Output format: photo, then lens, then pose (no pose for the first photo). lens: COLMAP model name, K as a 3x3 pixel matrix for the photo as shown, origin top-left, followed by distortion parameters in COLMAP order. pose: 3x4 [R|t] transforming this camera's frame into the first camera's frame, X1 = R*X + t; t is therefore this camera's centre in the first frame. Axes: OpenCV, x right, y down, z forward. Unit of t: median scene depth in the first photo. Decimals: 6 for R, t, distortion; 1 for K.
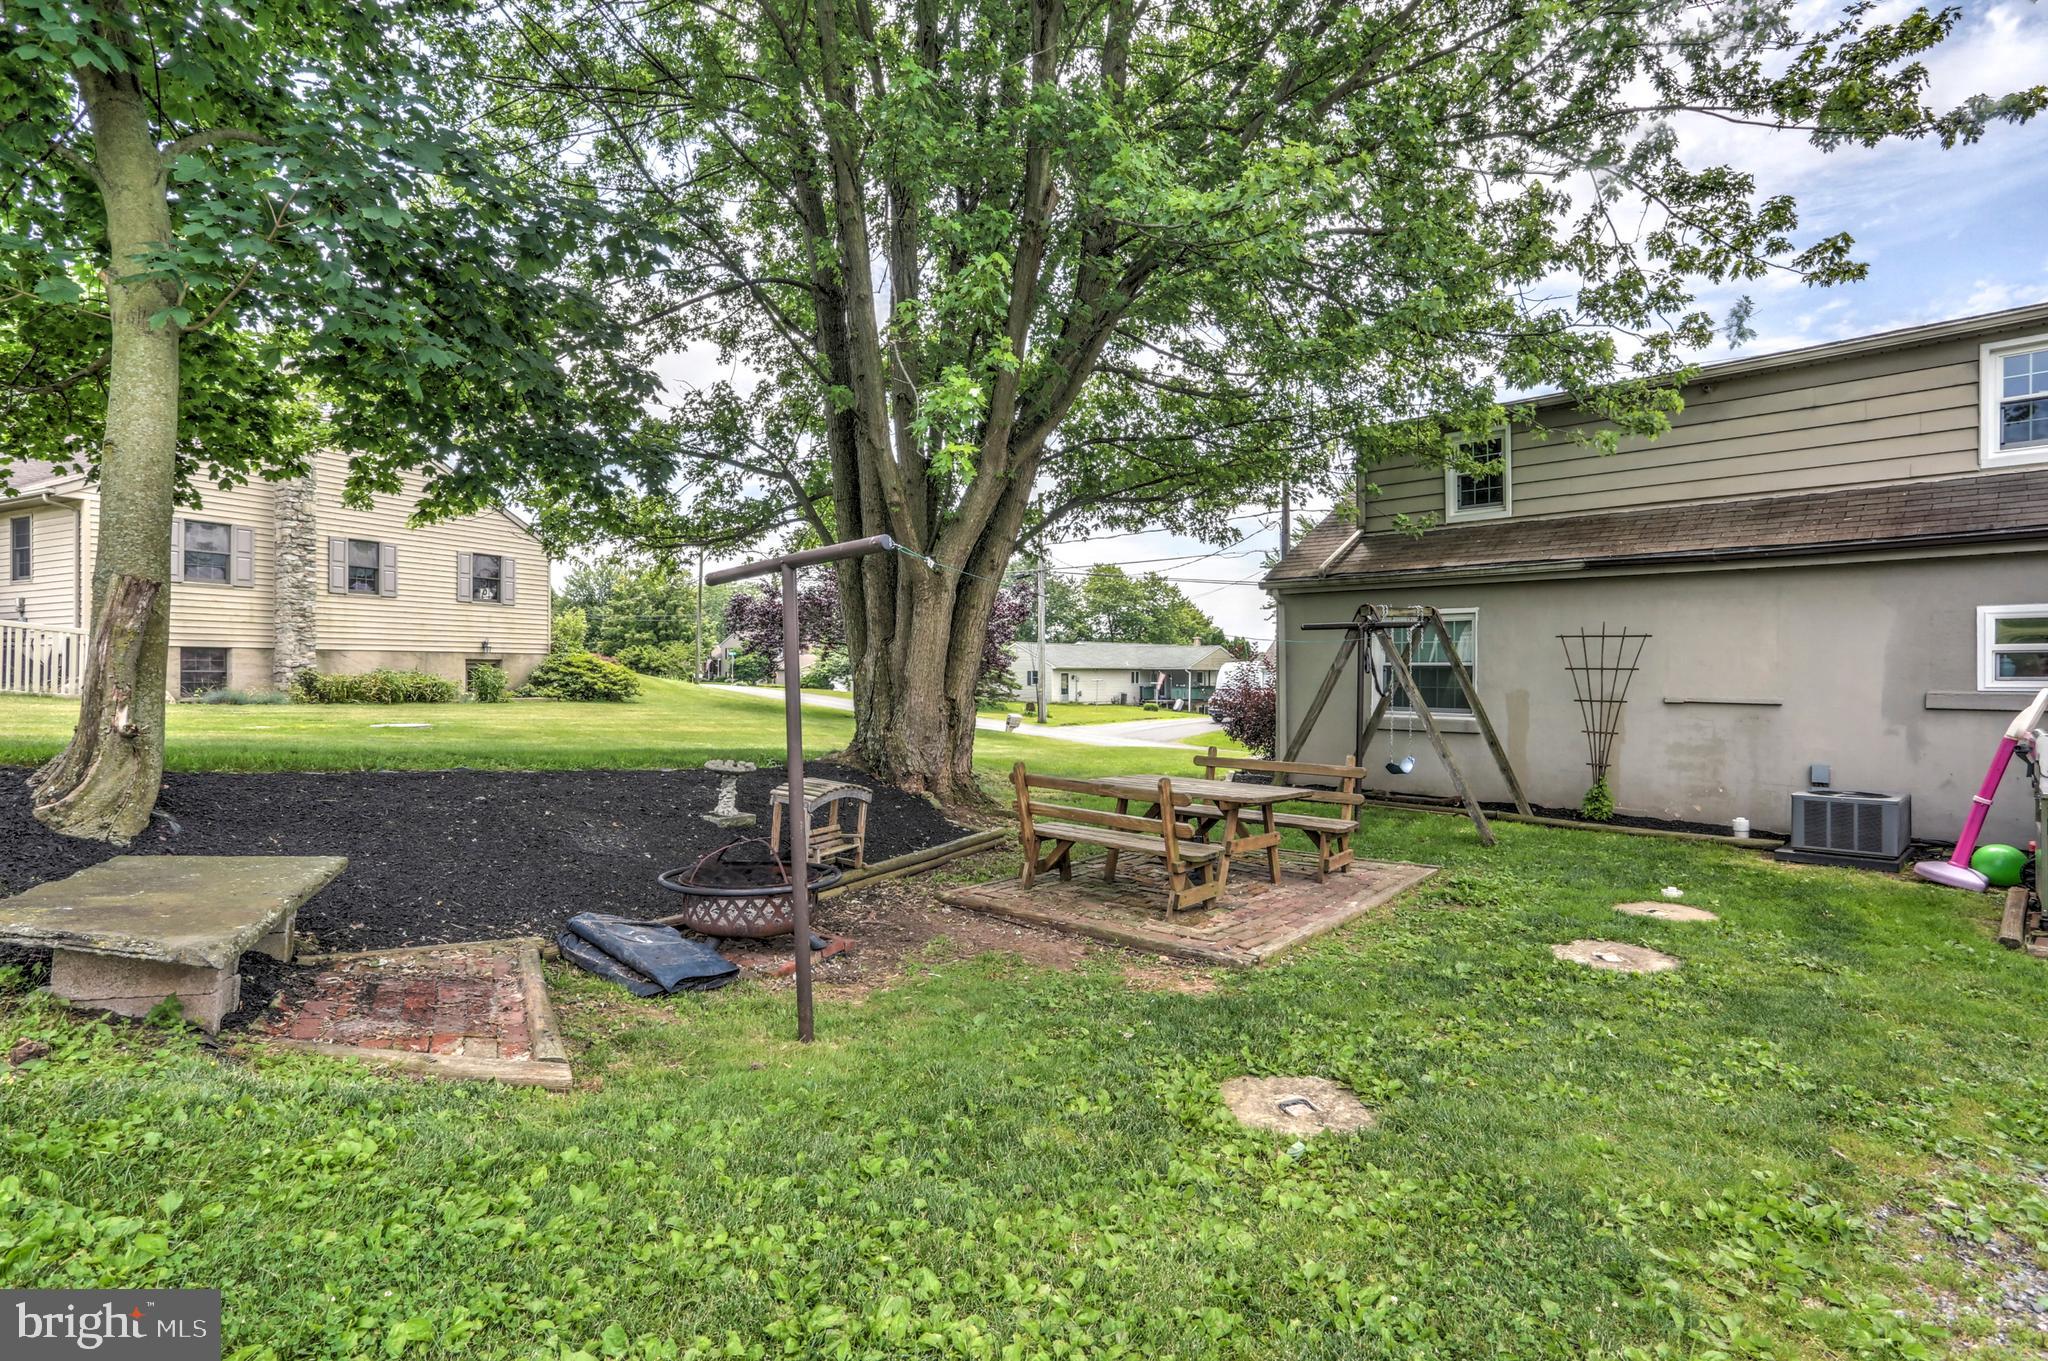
lens RADIAL K [[999.8, 0, 1021.5], [0, 999.8, 678.7], [0, 0, 1]] dist [-0.073440, 0.033585]
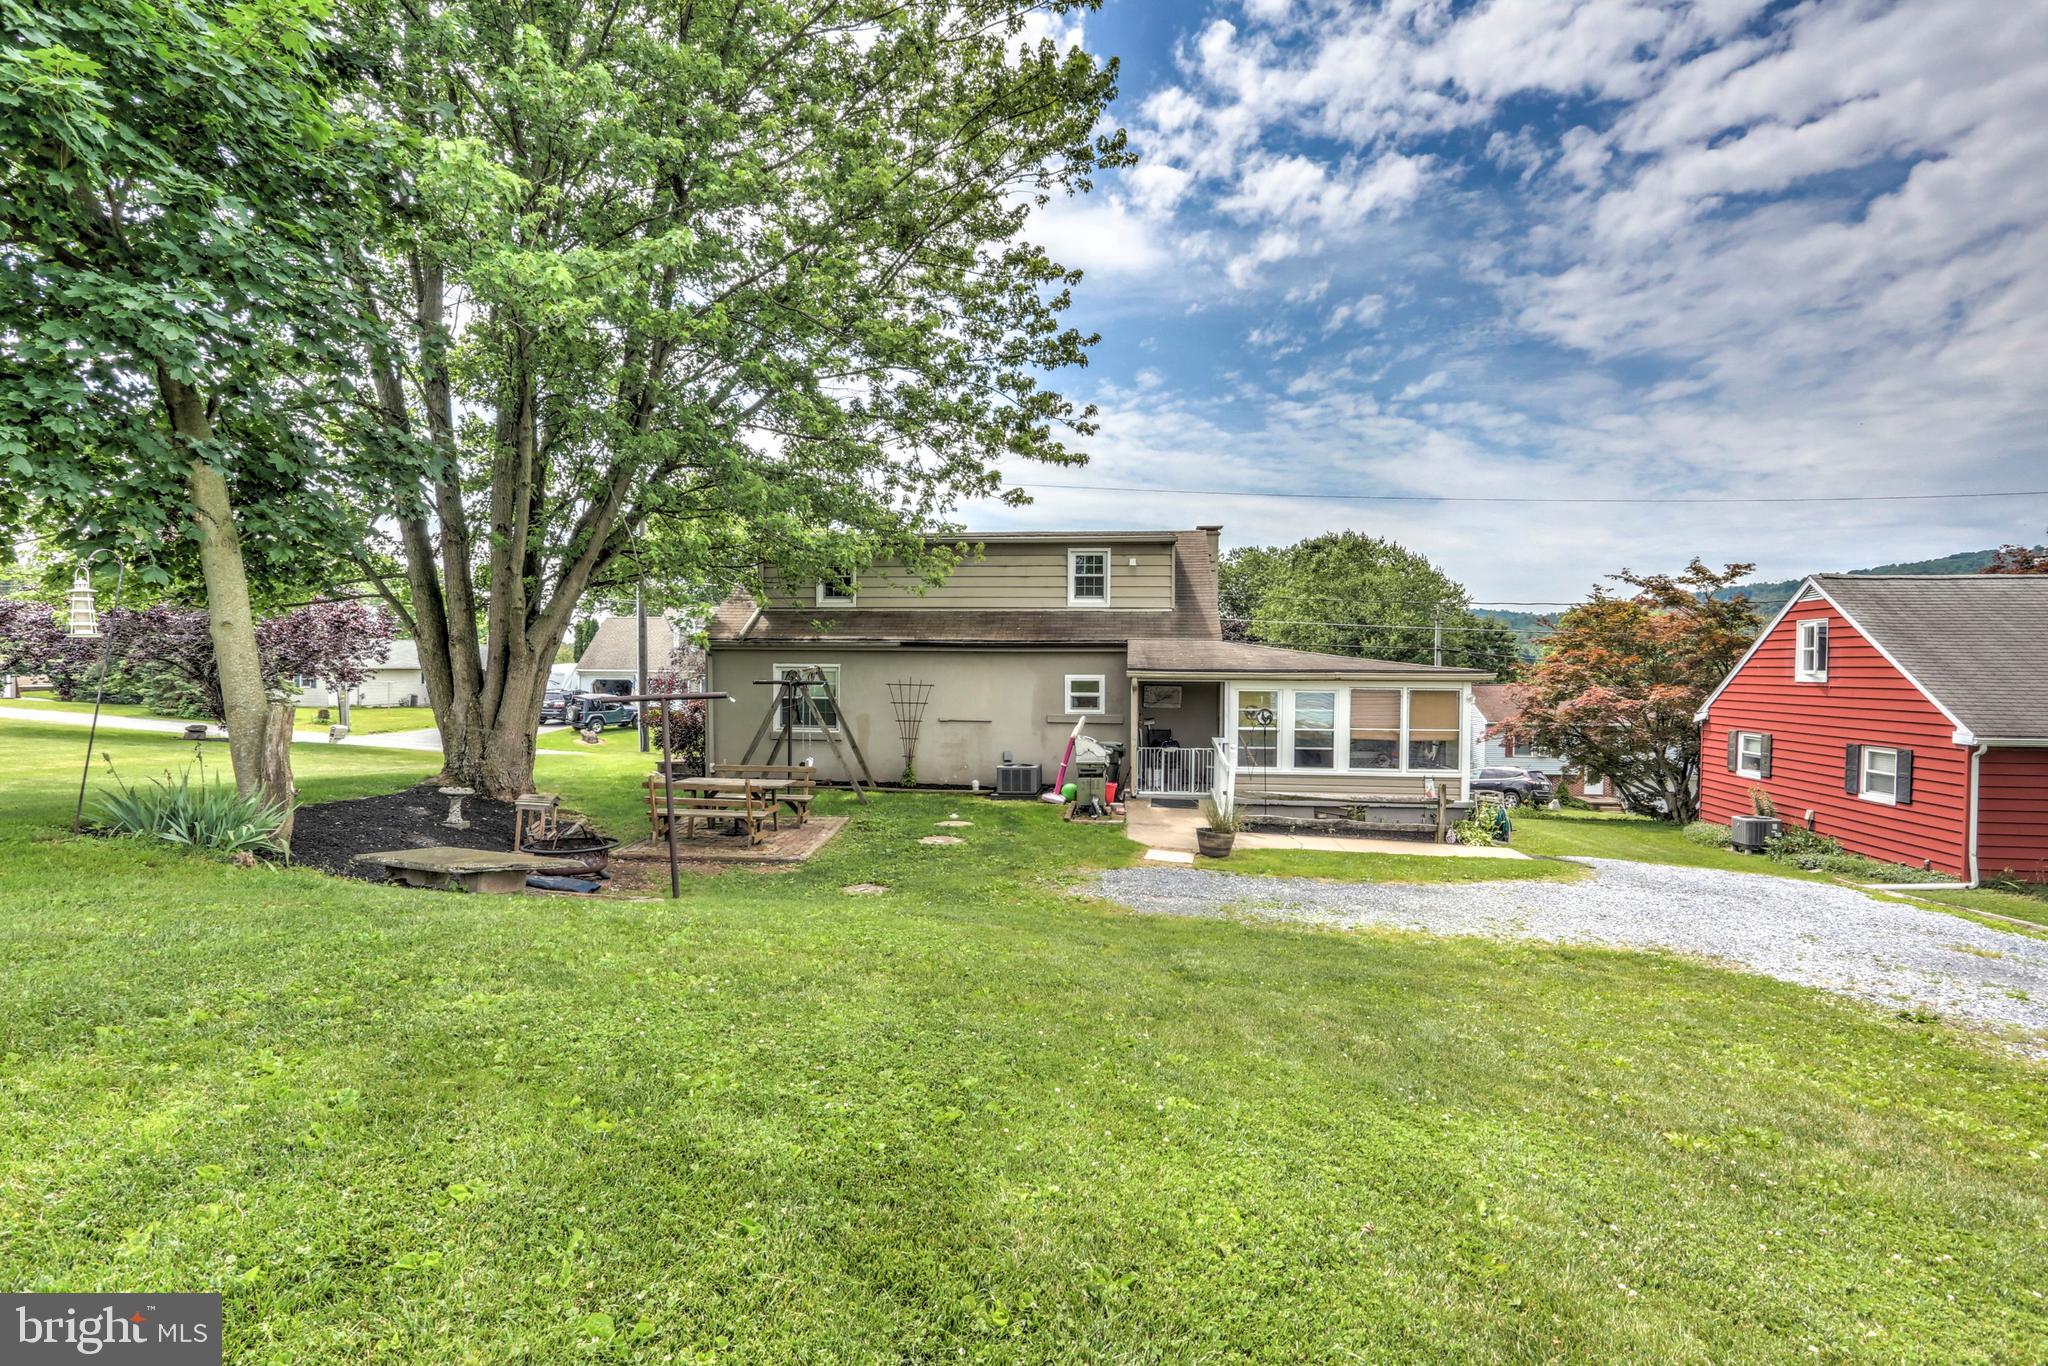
lens RADIAL K [[978.6, 0, 1024.0], [0, 978.6, 683.0], [0, 0, 1]] dist [-0.001730, -0.000228]
pose [[0.755765, -0.006229, 0.654813, -0.491963], [-0.003643, 0.999899, 0.013716, -0.082548], [-0.654833, -0.012751, 0.755666, -0.575205]]
